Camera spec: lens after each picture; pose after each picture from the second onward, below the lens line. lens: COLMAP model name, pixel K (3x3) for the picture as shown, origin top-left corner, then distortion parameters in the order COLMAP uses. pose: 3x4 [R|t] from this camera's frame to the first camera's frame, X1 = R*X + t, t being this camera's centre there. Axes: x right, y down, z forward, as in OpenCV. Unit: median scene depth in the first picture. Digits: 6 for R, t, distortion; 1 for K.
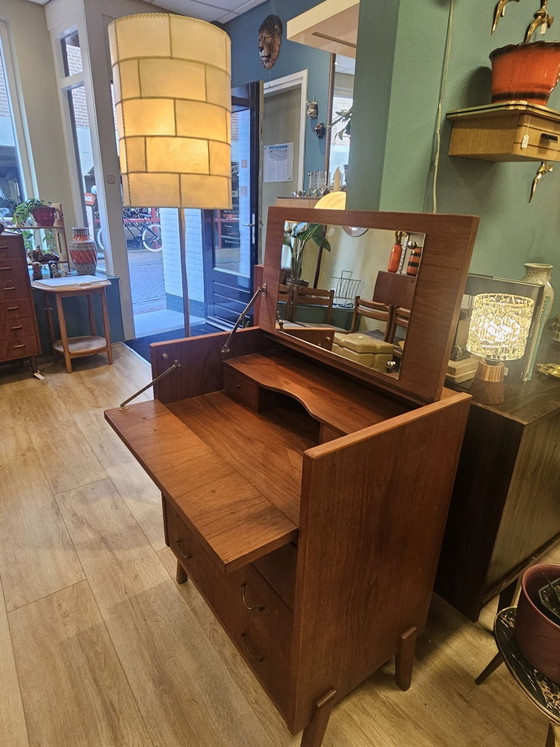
lens RADIAL K [[445.7, 0, 277.0], [0, 445.7, 370.1], [0, 0, 1]] dist [0.001663, -0.002482]
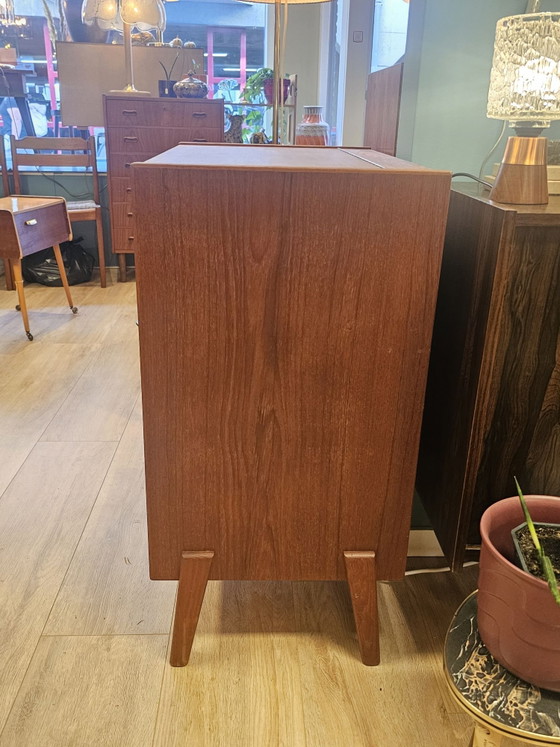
lens RADIAL K [[670.7, 0, 270.2], [0, 670.7, 372.1], [0, 0, 1]] dist [0.077533, -0.085764]
pose [[0.827051, 0.194939, -0.527244, 0.549678], [-0.201372, 0.978440, 0.045883, 0.243452], [0.524821, 0.068225, 0.848474, 0.029819]]
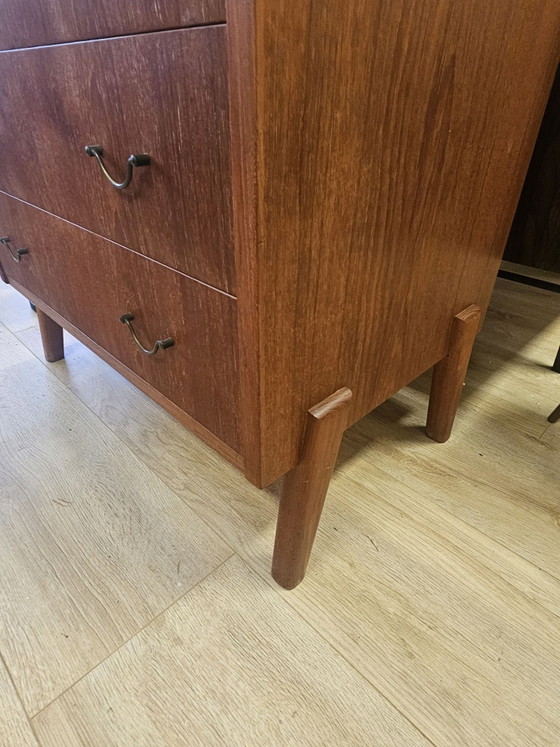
lens RADIAL K [[445.7, 0, 276.4], [0, 445.7, 366.5], [0, 0, 1]] dist [0.001663, -0.002482]
pose [[0.987969, -0.097033, 0.120425, 0.008462], [0.071188, 0.976612, 0.202883, 0.433618], [-0.137295, -0.191869, 0.971770, 0.426032]]
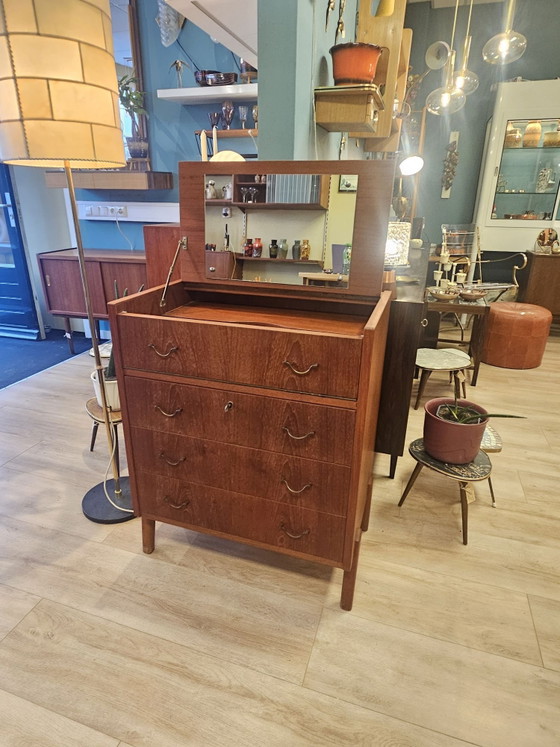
lens RADIAL K [[445.7, 0, 277.6], [0, 445.7, 369.6], [0, 0, 1]] dist [0.001663, -0.002482]
pose [[0.808905, -0.229090, 0.541471, -0.481654], [0.217565, 0.972222, 0.086314, 0.068845], [-0.546203, 0.047985, 0.836277, 0.006634]]
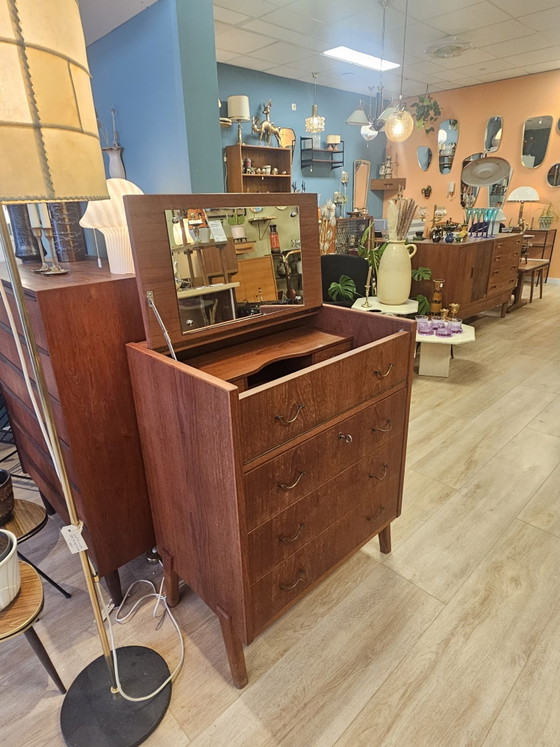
lens RADIAL K [[445.7, 0, 280.4], [0, 445.7, 368.9], [0, 0, 1]] dist [0.001663, -0.002482]
pose [[-0.140855, -0.370453, 0.918109, -0.826807], [0.373346, 0.839013, 0.395816, -0.297476], [-0.916937, 0.398525, 0.020128, 0.801303]]
